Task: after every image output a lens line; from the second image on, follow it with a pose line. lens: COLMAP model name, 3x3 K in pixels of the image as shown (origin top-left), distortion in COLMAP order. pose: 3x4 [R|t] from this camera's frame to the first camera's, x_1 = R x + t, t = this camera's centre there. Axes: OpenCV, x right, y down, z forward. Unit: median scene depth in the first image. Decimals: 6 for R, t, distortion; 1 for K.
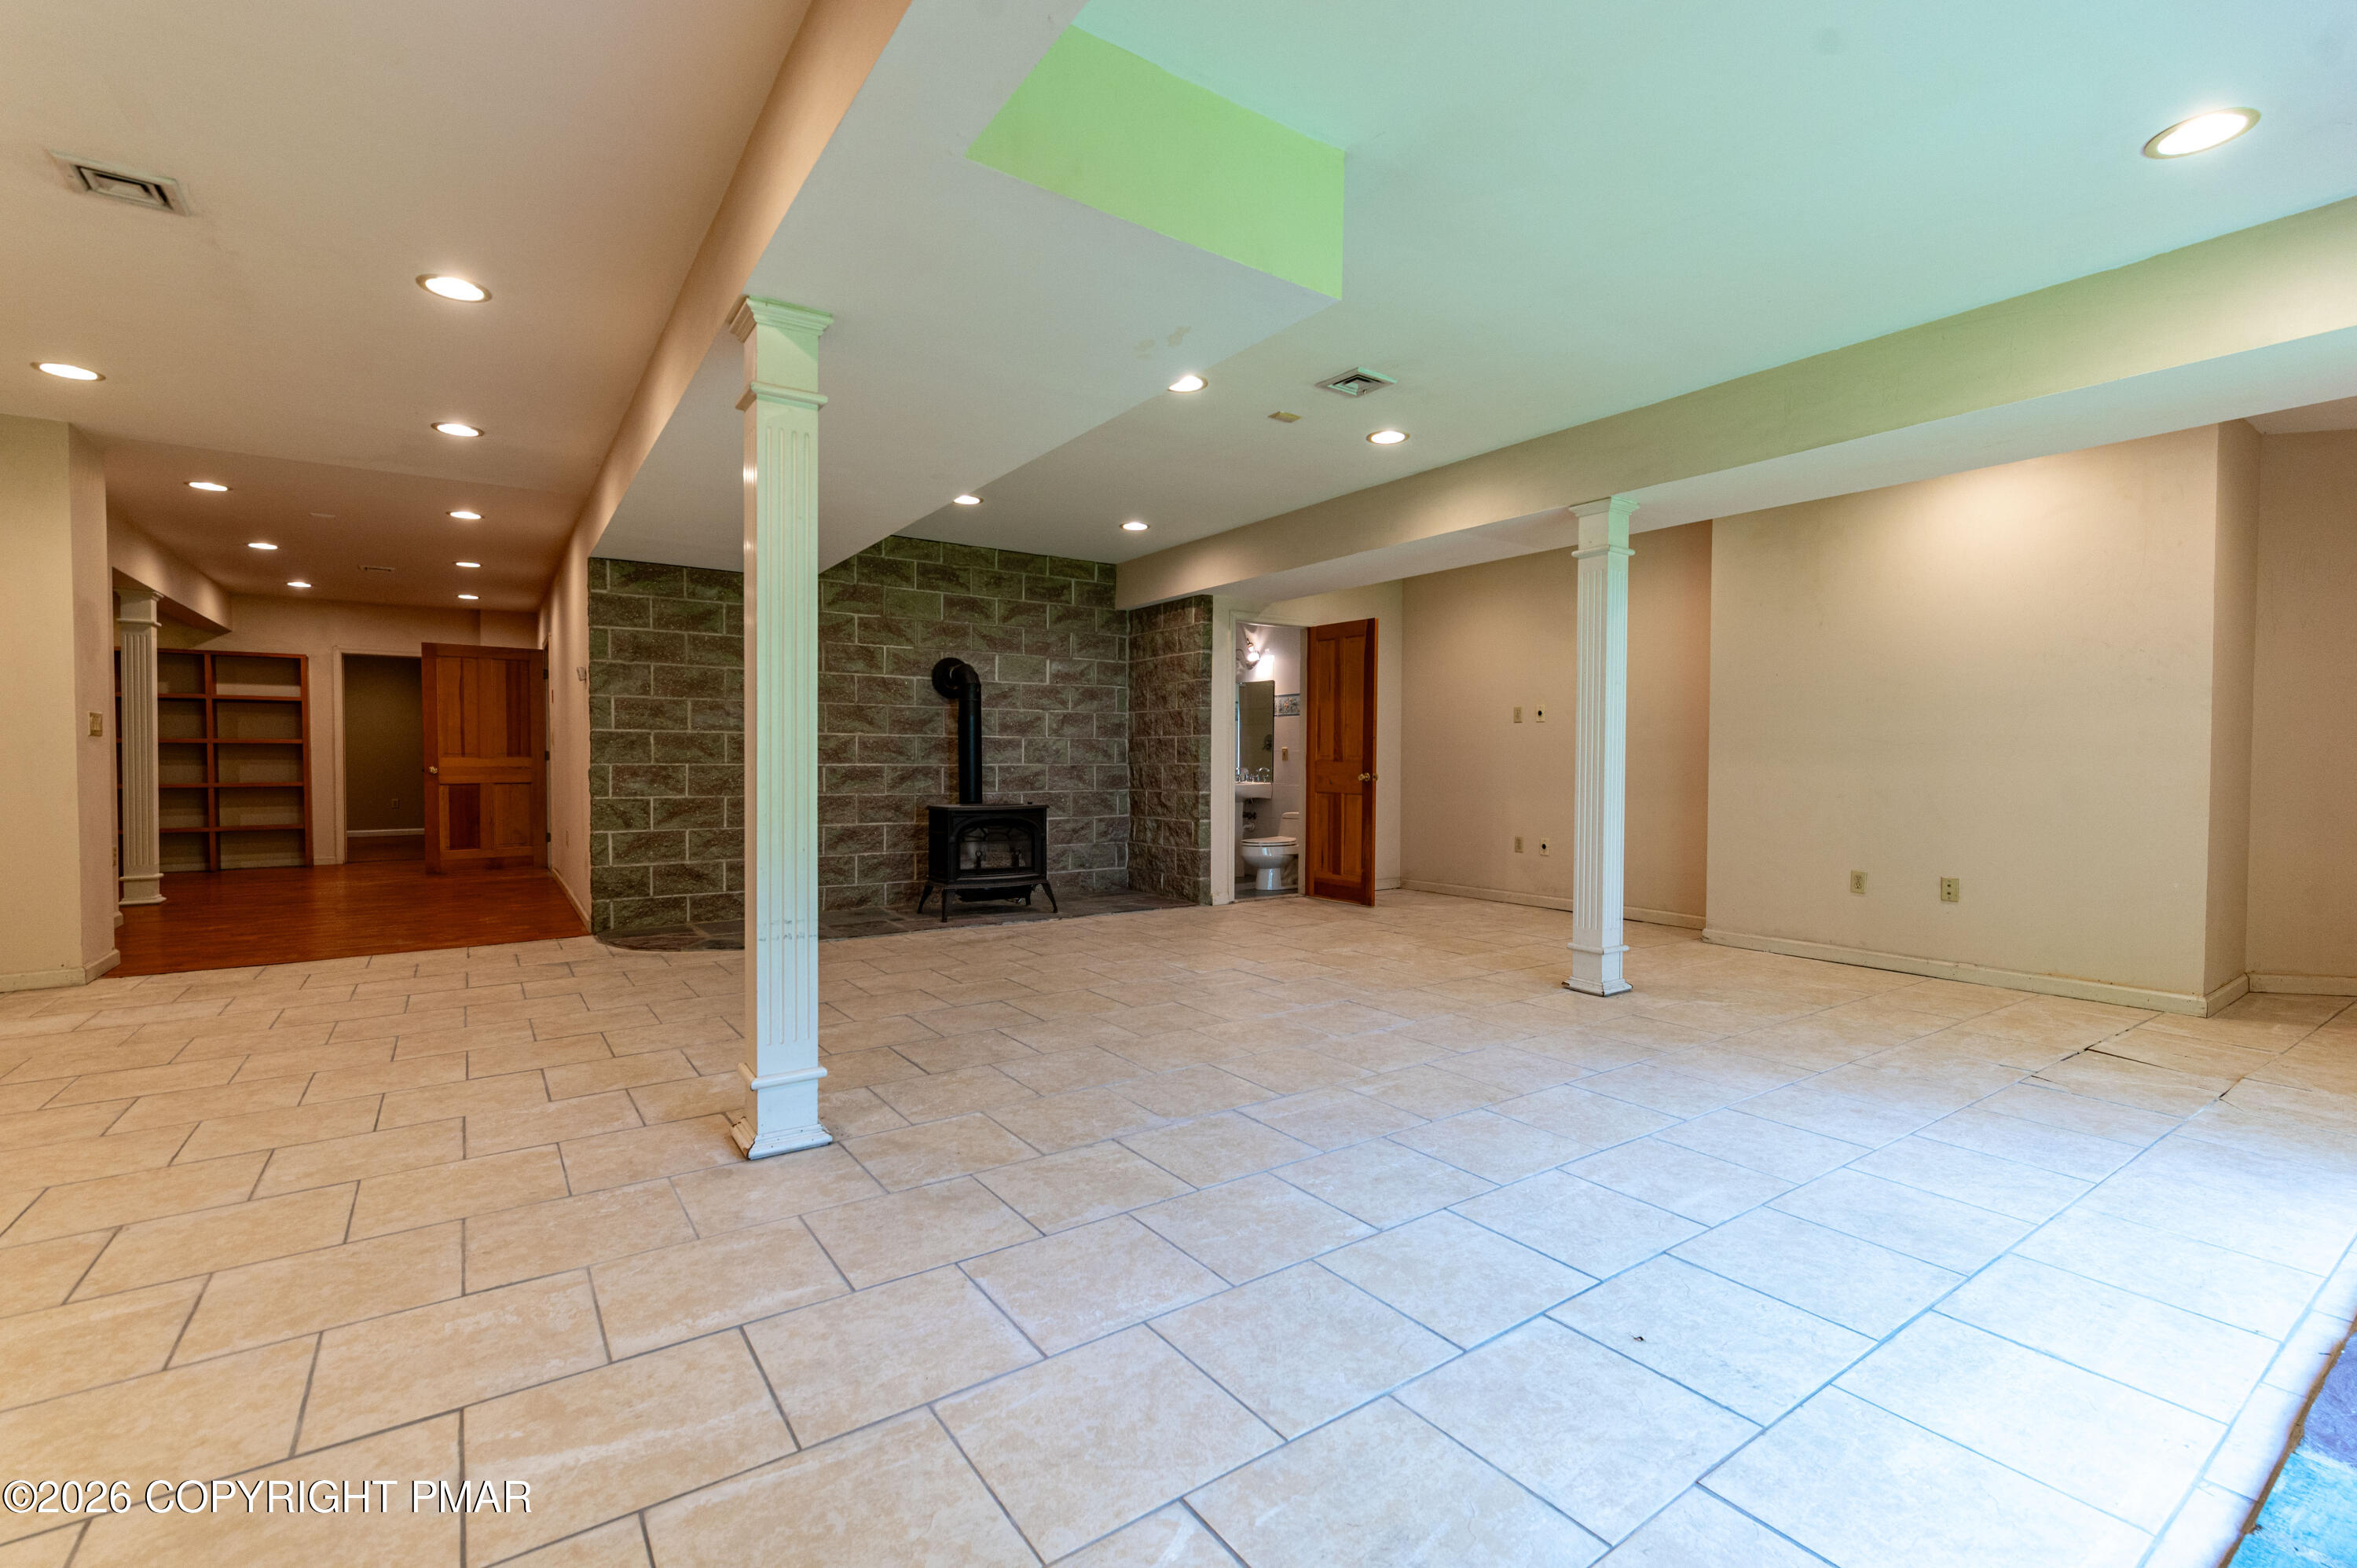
lens RADIAL K [[1015.5, 0, 1190.1], [0, 1015.5, 782.3], [0, 0, 1]] dist [0.001635, -0.000257]
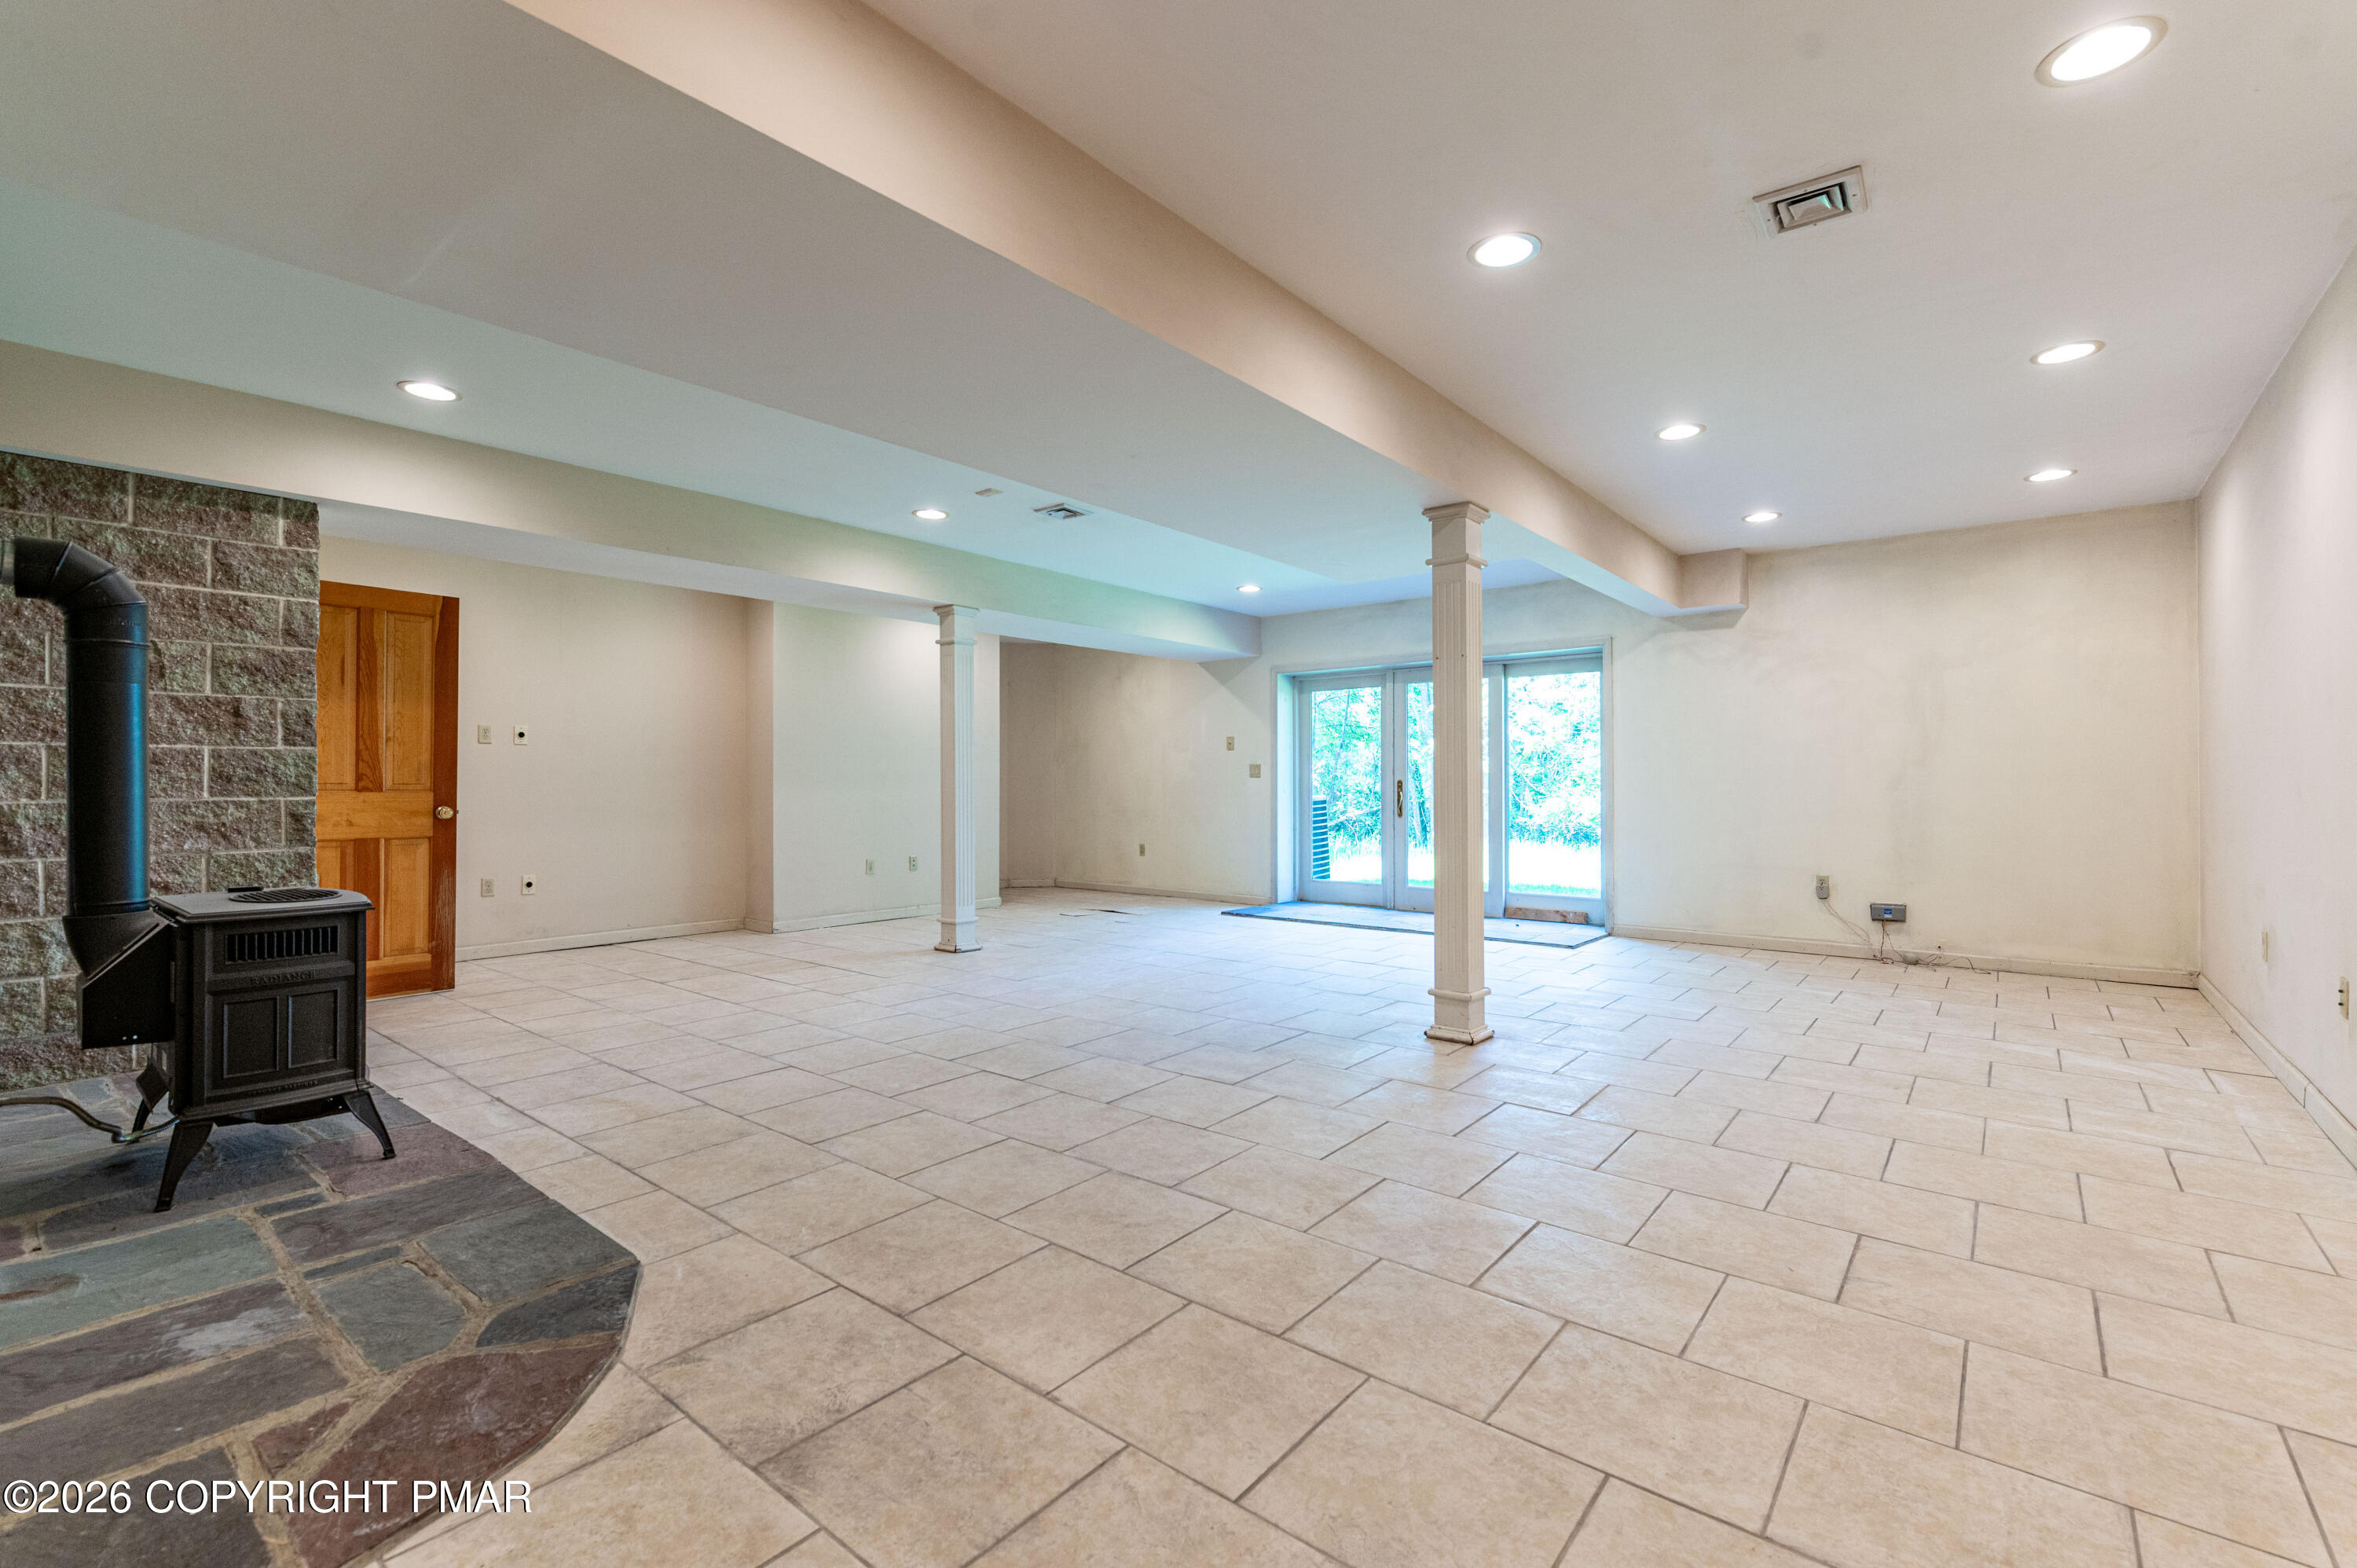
lens RADIAL K [[1027.5, 0, 1185.8], [0, 1027.5, 785.5], [0, 0, 1]] dist [0.002169, 0.000095]
pose [[-0.268136, -0.002646, 0.963377, -0.676201], [0.023135, 0.999690, 0.009185, -0.019407], [-0.963103, 0.024751, -0.267992, 0.682935]]
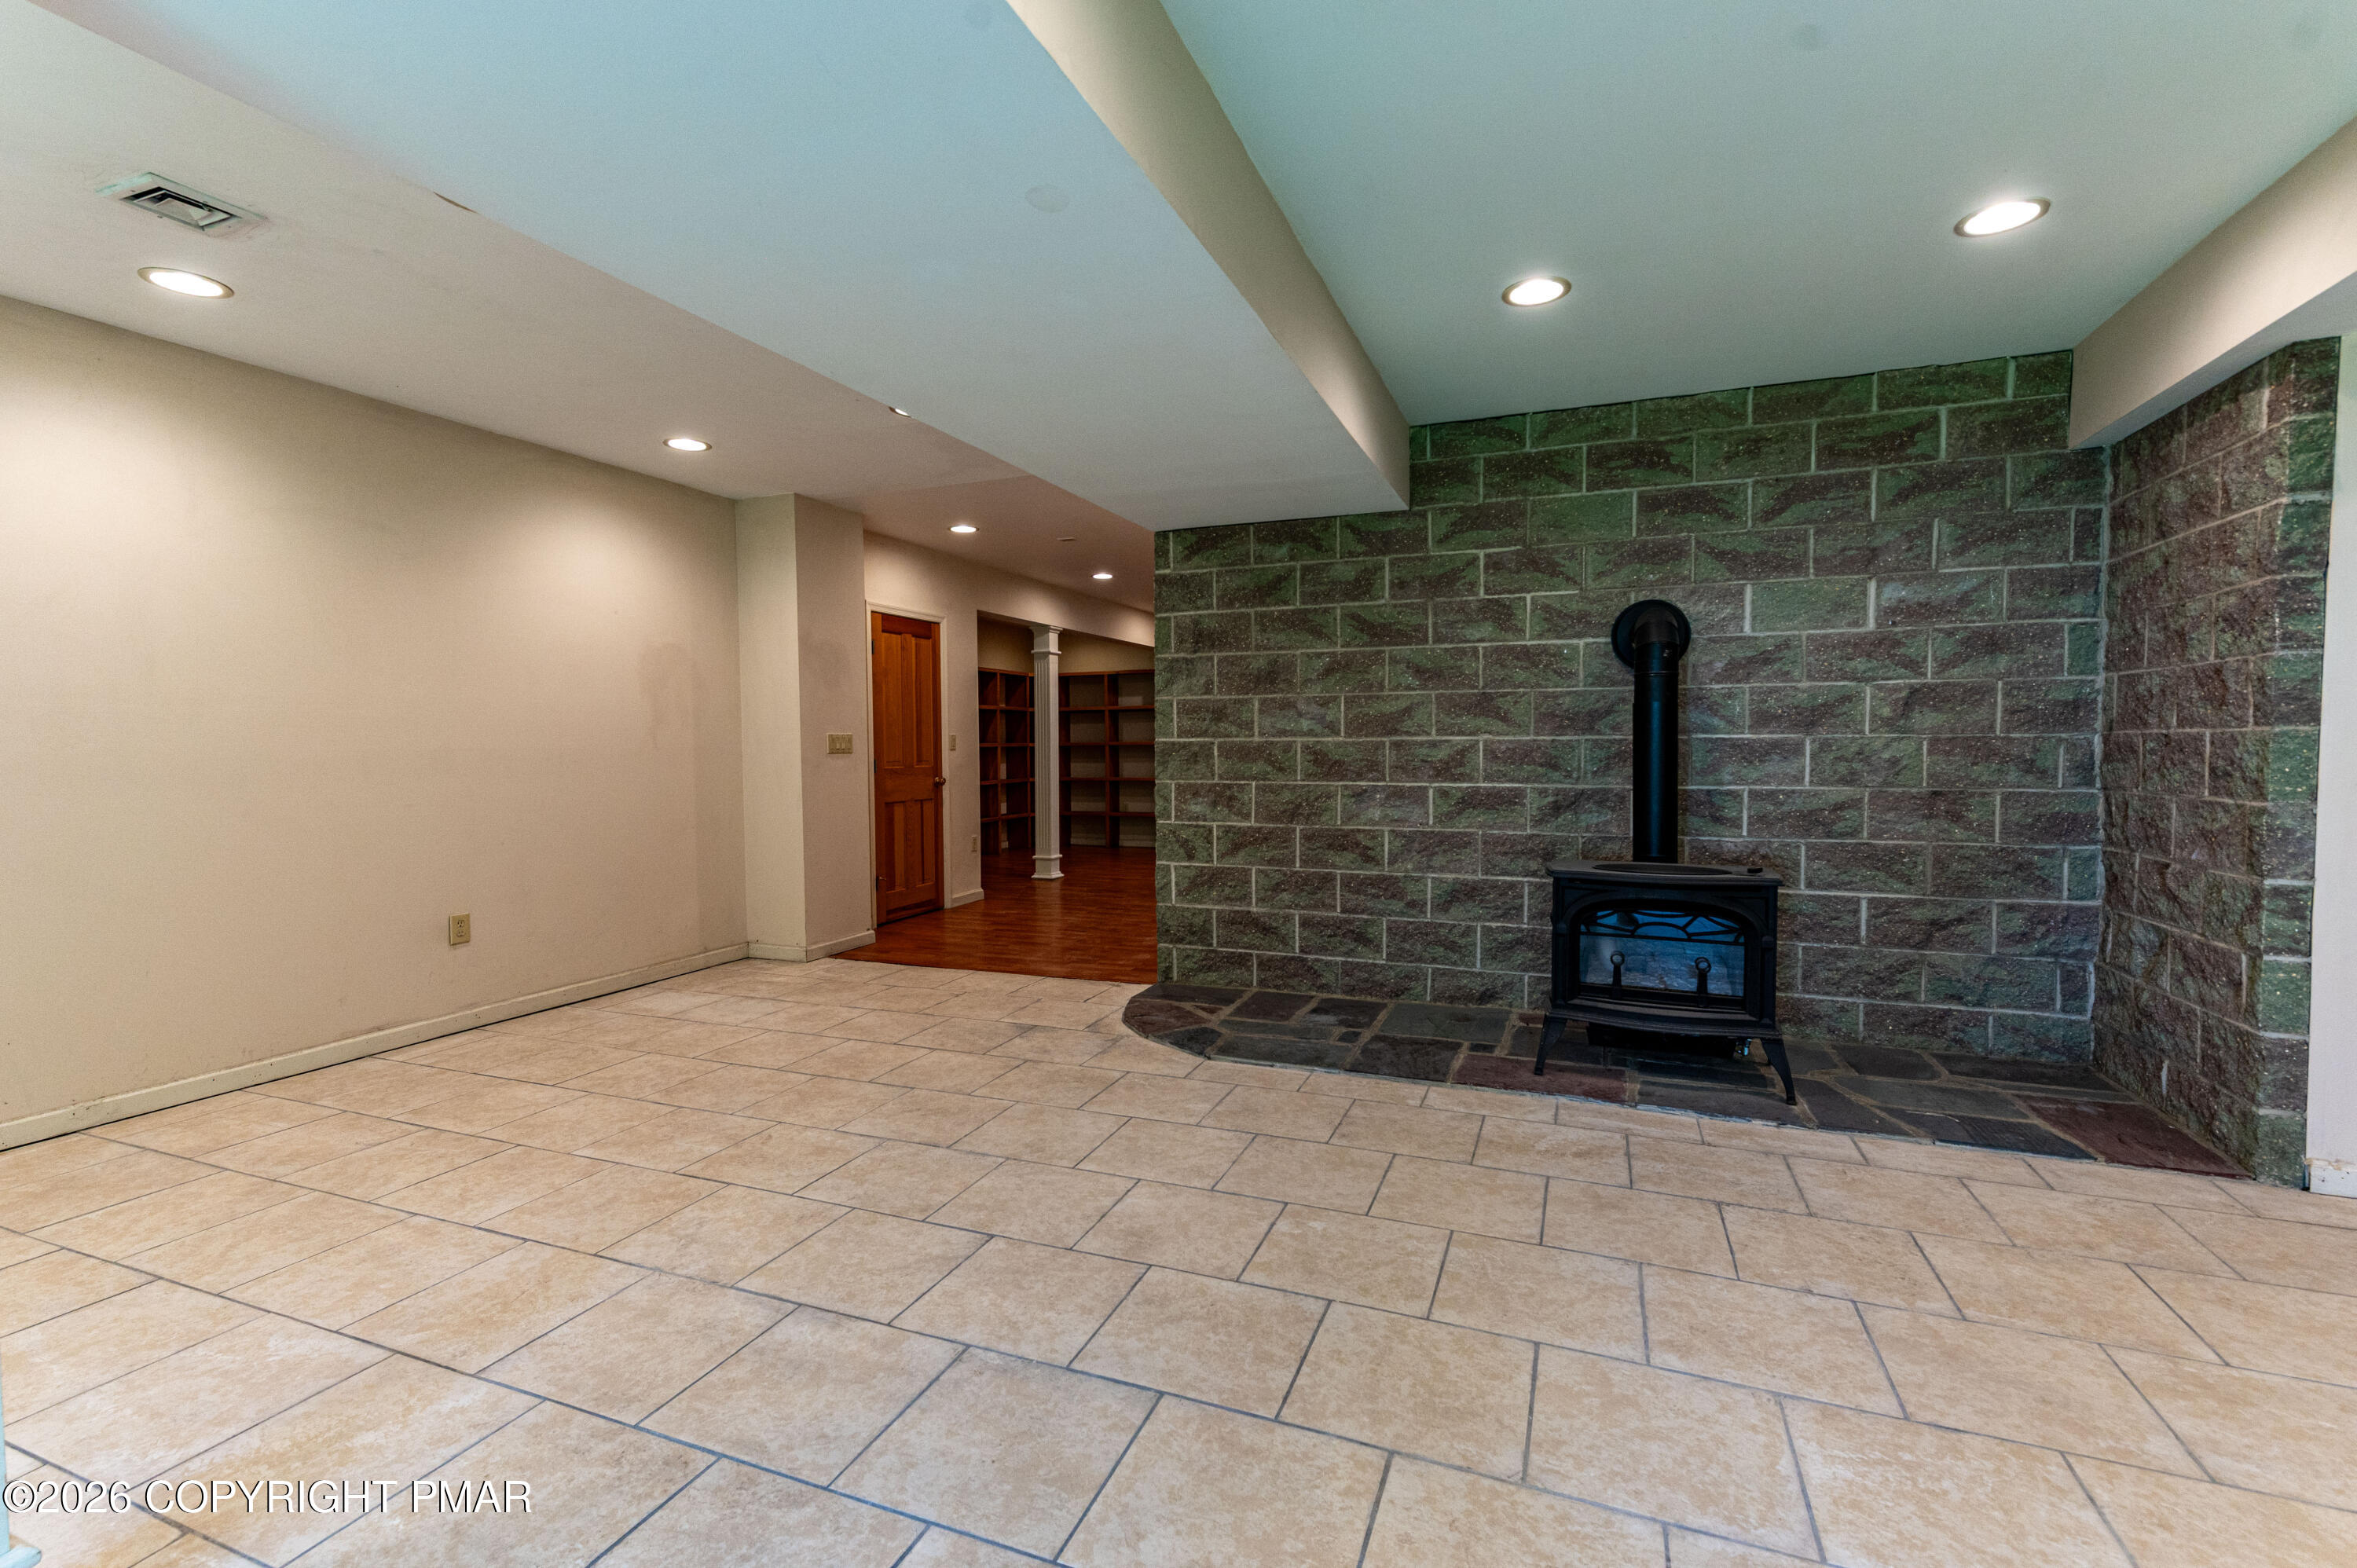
lens RADIAL K [[1015.5, 0, 1190.1], [0, 1015.5, 782.3], [0, 0, 1]] dist [0.001635, -0.000257]
pose [[0.554328, 0.026671, -0.831871, 0.100109], [-0.011028, 0.999634, 0.024701, -0.031116], [0.832225, -0.004518, 0.554419, 0.463008]]
